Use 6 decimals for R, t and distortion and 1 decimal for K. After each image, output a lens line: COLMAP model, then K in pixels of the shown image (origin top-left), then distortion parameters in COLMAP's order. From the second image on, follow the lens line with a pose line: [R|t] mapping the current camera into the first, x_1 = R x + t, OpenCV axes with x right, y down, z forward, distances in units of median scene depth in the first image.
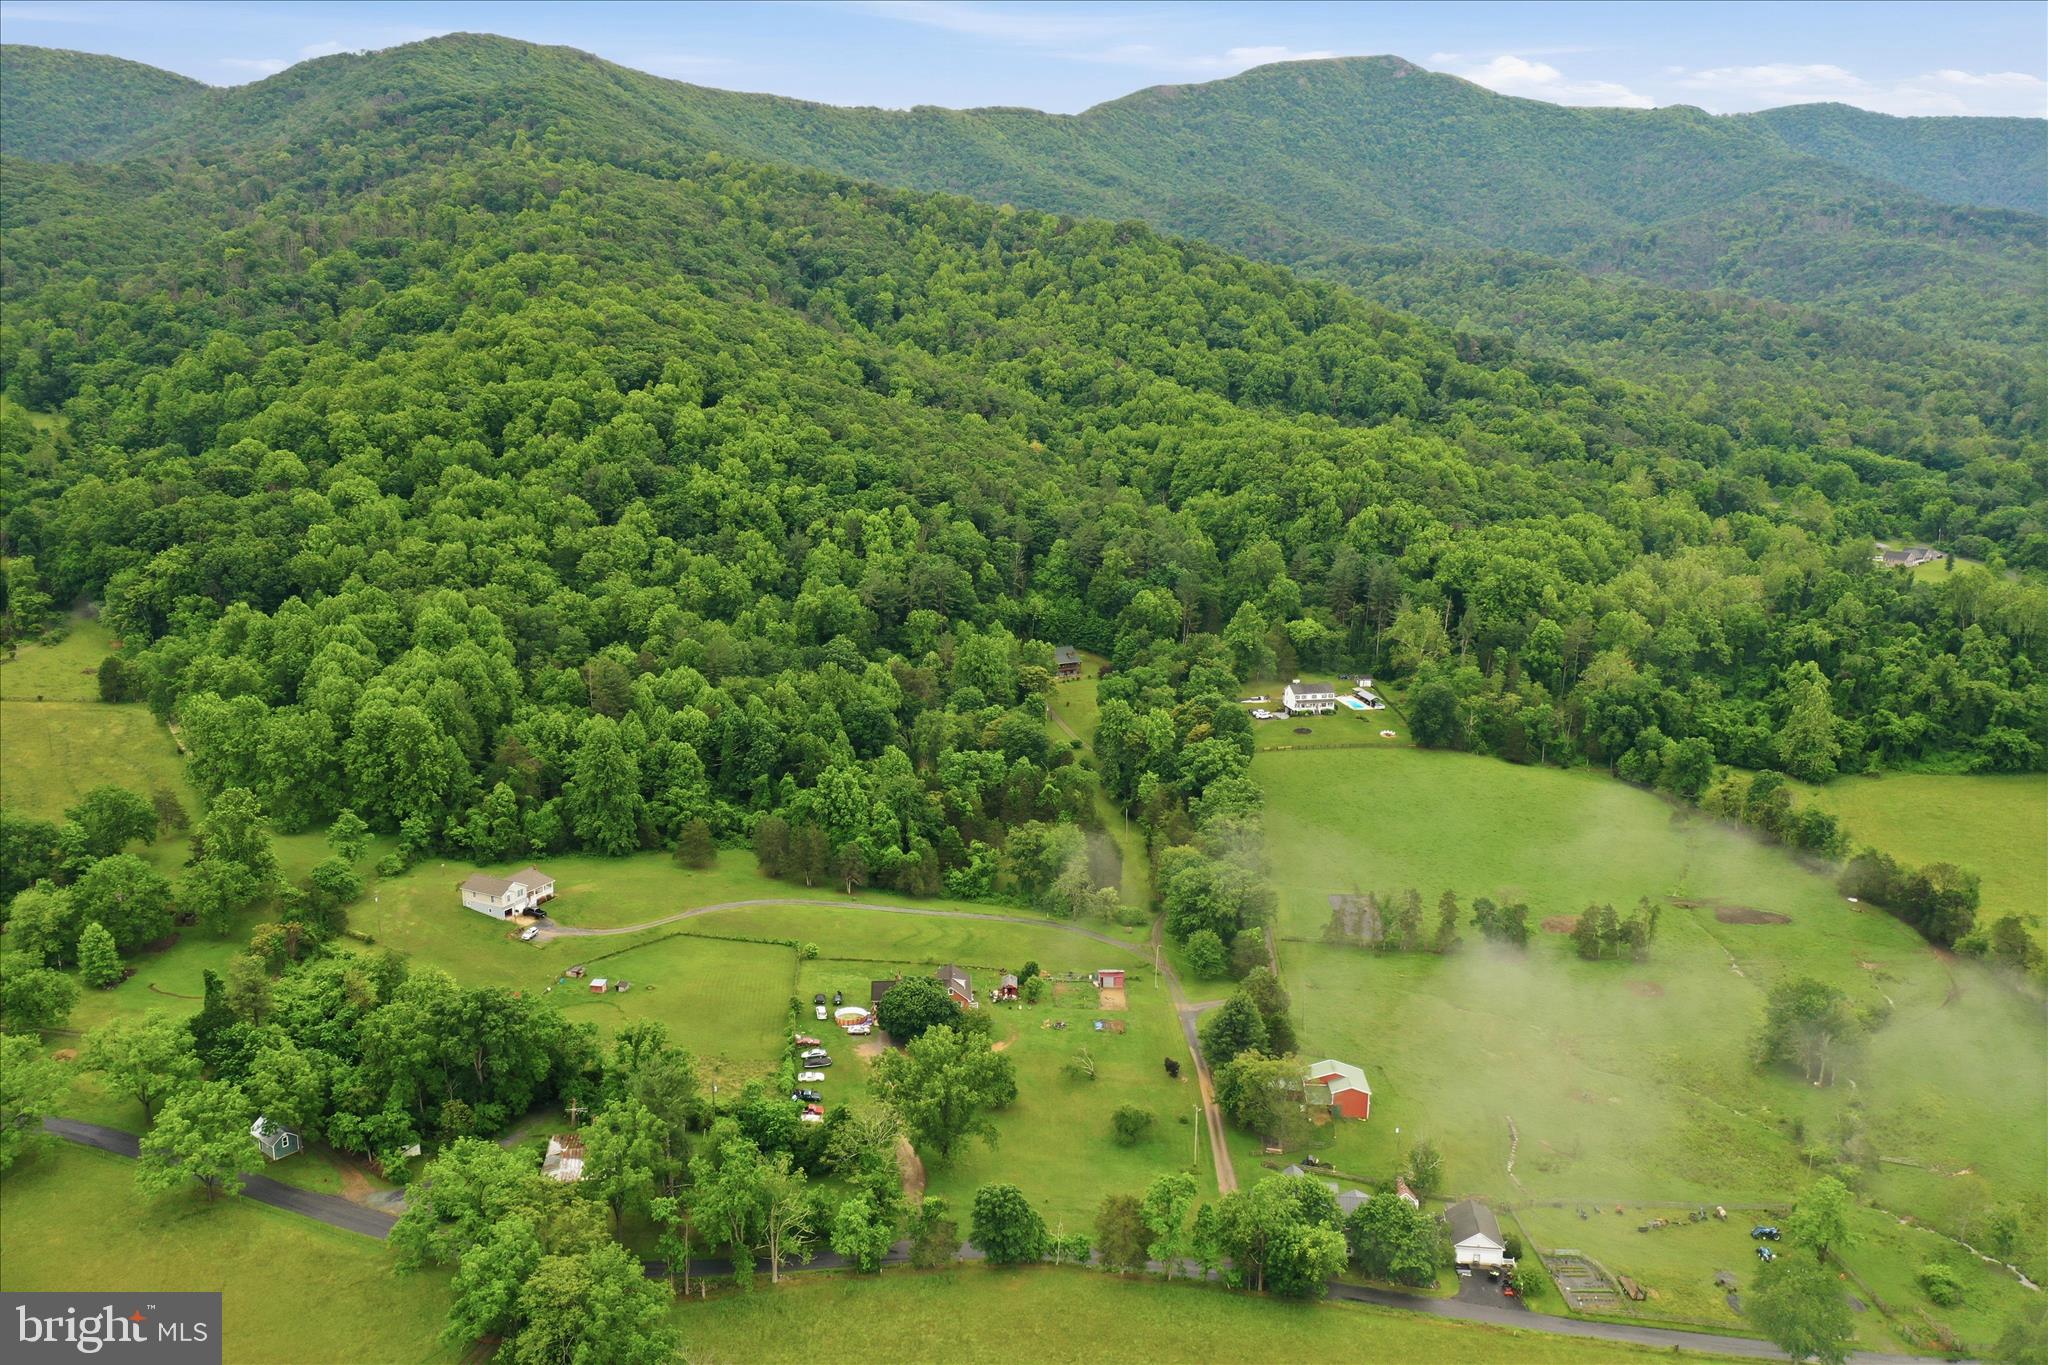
lens RADIAL K [[1622.0, 0, 1019.9], [0, 1622.0, 691.8], [0, 0, 1]] dist [-0.008977, 0.000226]
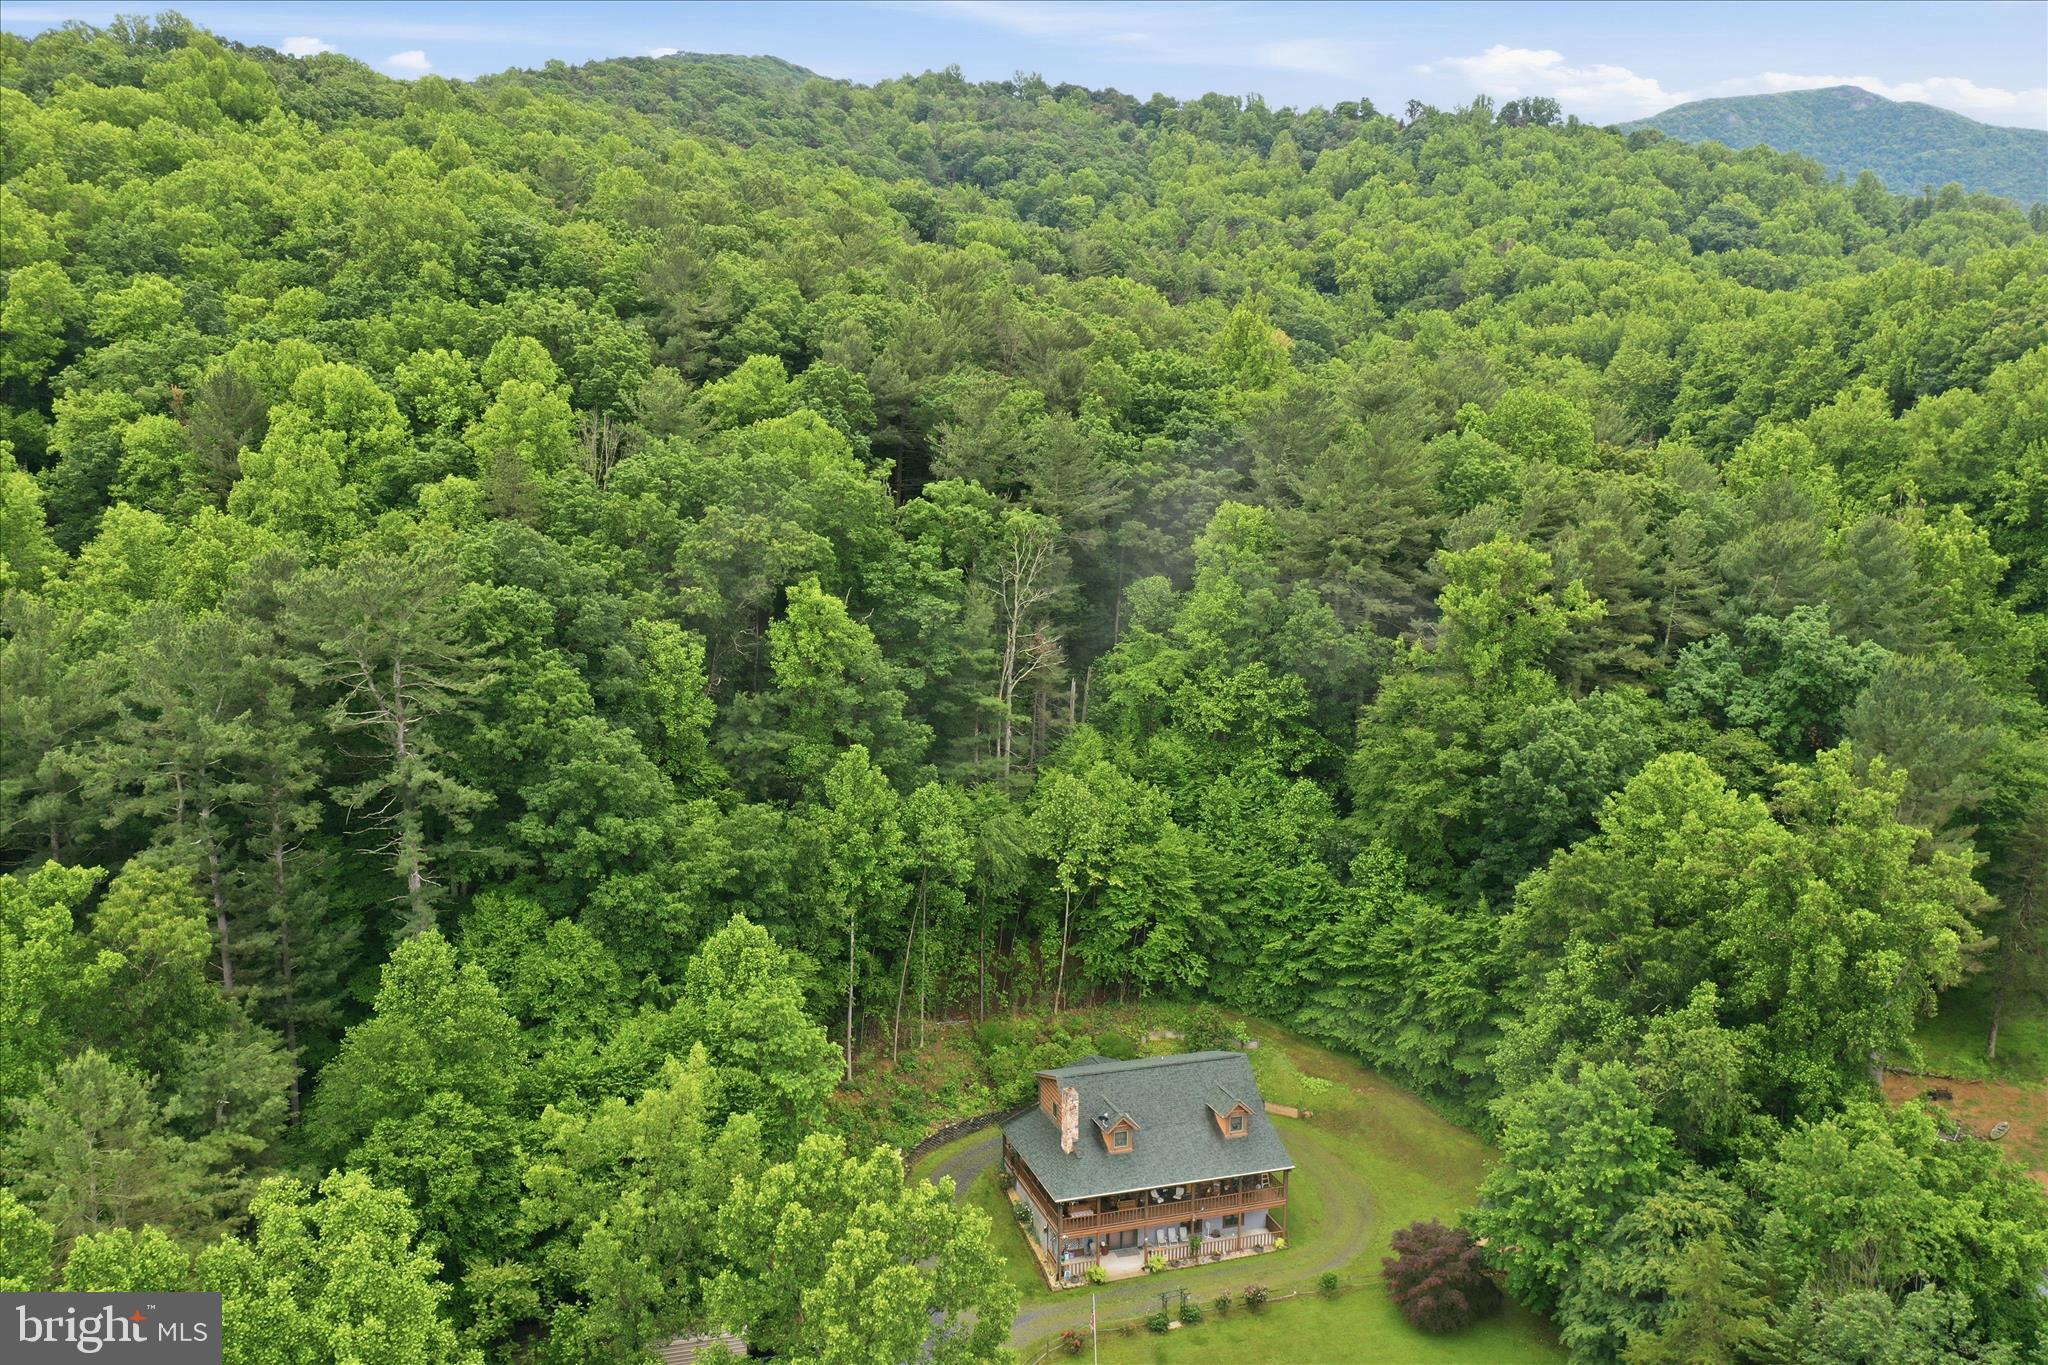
lens RADIAL K [[1642.7, 0, 1024.0], [0, 1642.7, 682.5], [0, 0, 1]] dist [-0.006551, -0.001180]
pose [[0.976096, 0.020930, -0.216332, 0.026402], [-0.038930, 0.996092, -0.079279, -0.030692], [0.213827, 0.085806, 0.973096, 0.464363]]
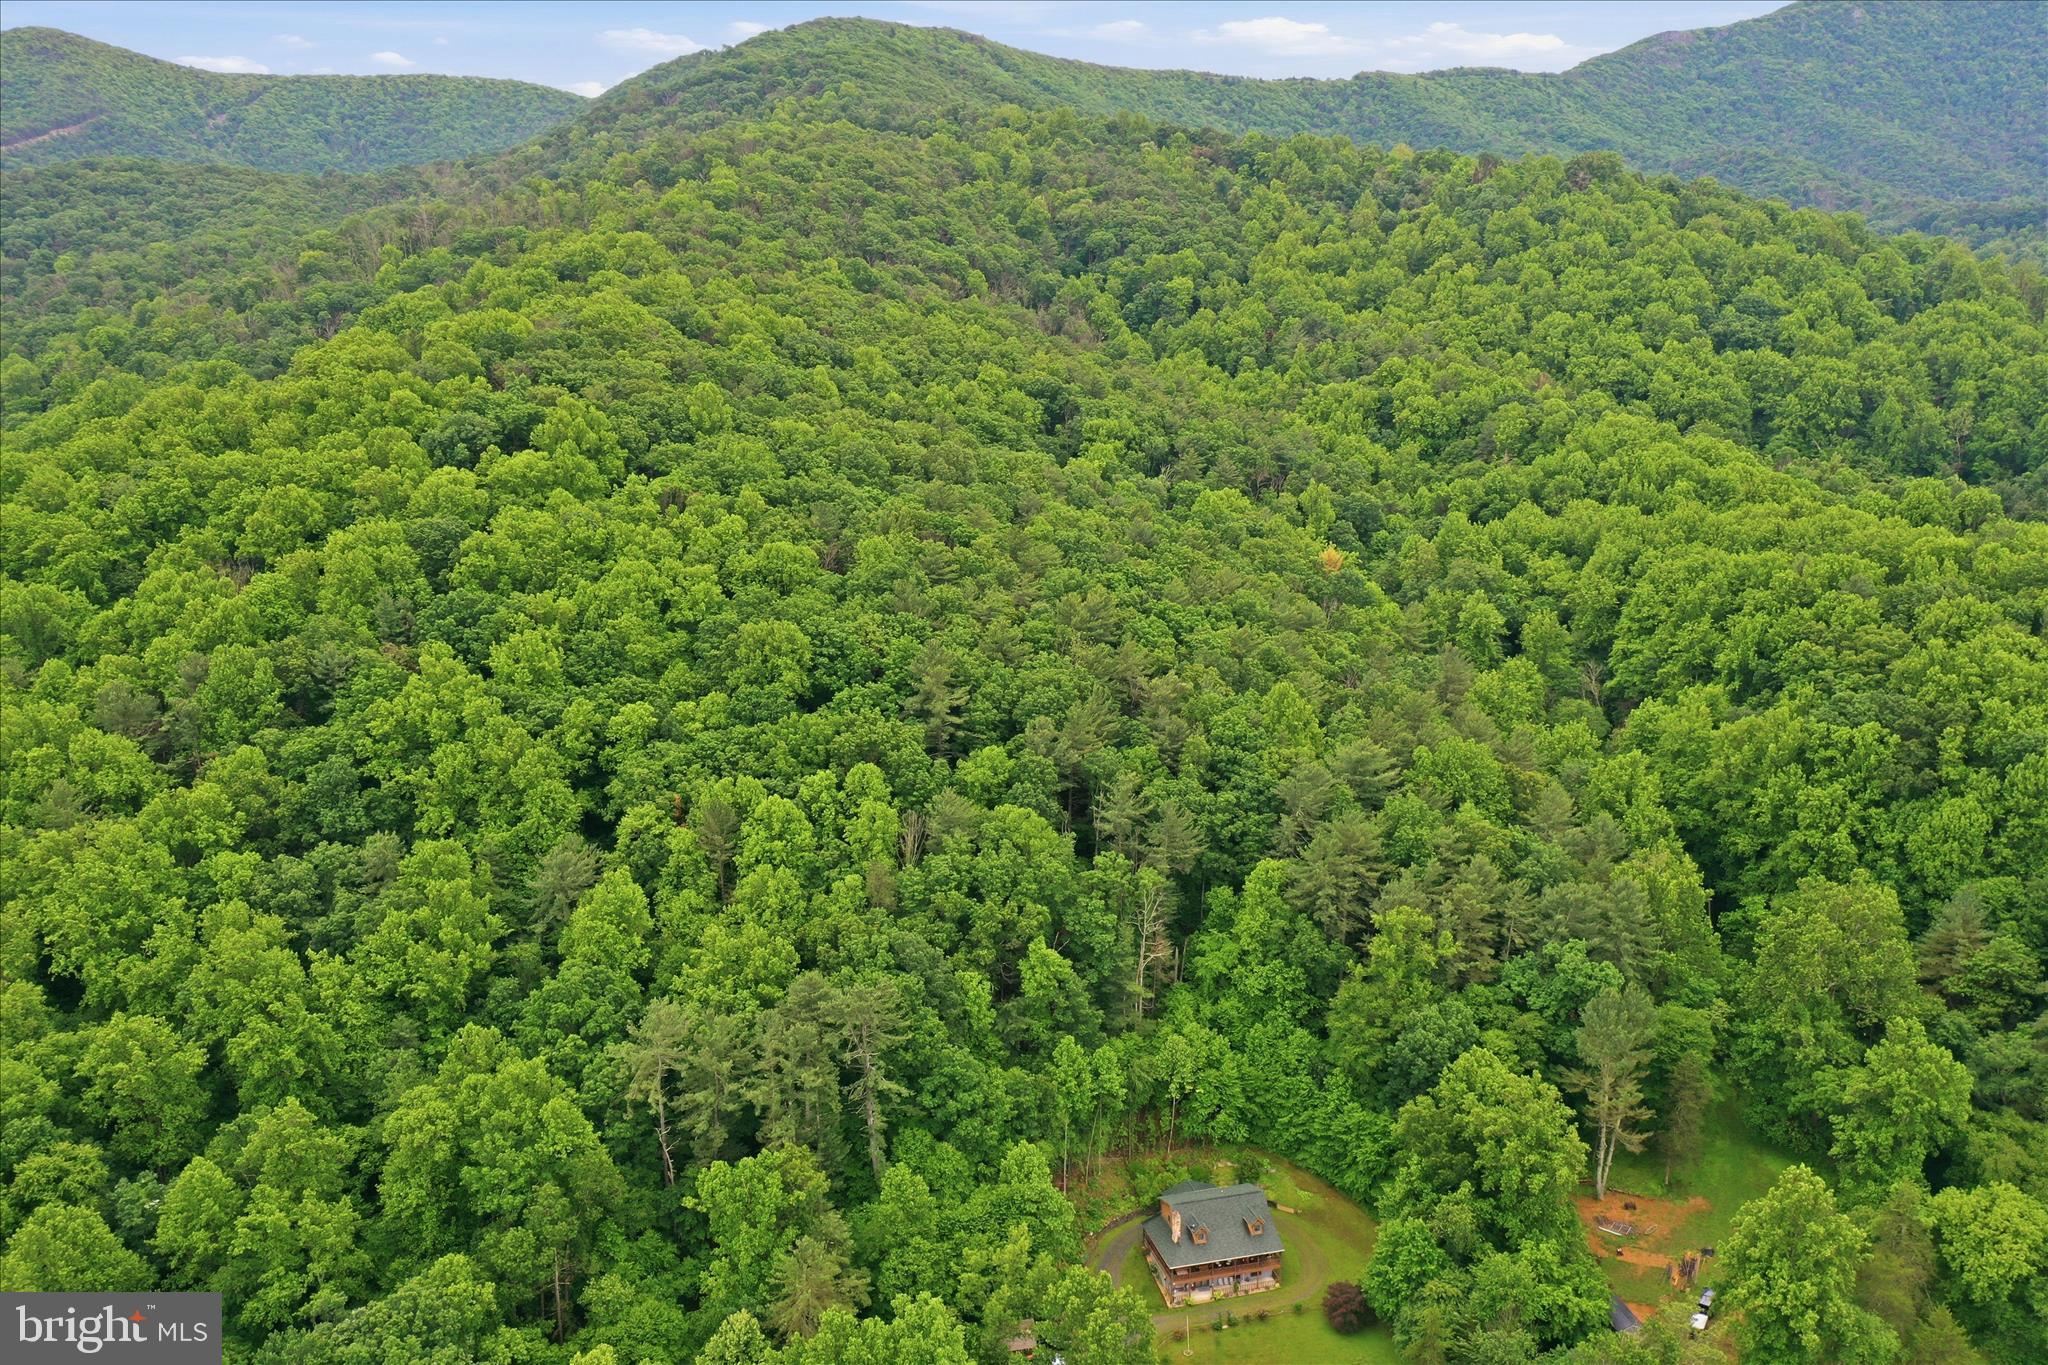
lens RADIAL K [[1673.3, 0, 1024.0], [0, 1673.3, 682.5], [0, 0, 1]] dist [-0.009448, 0.001296]
pose [[0.961226, 0.026714, -0.274466, 0.045229], [-0.031876, 0.999389, -0.014365, -0.076011], [0.273914, 0.022557, 0.961490, 0.357309]]
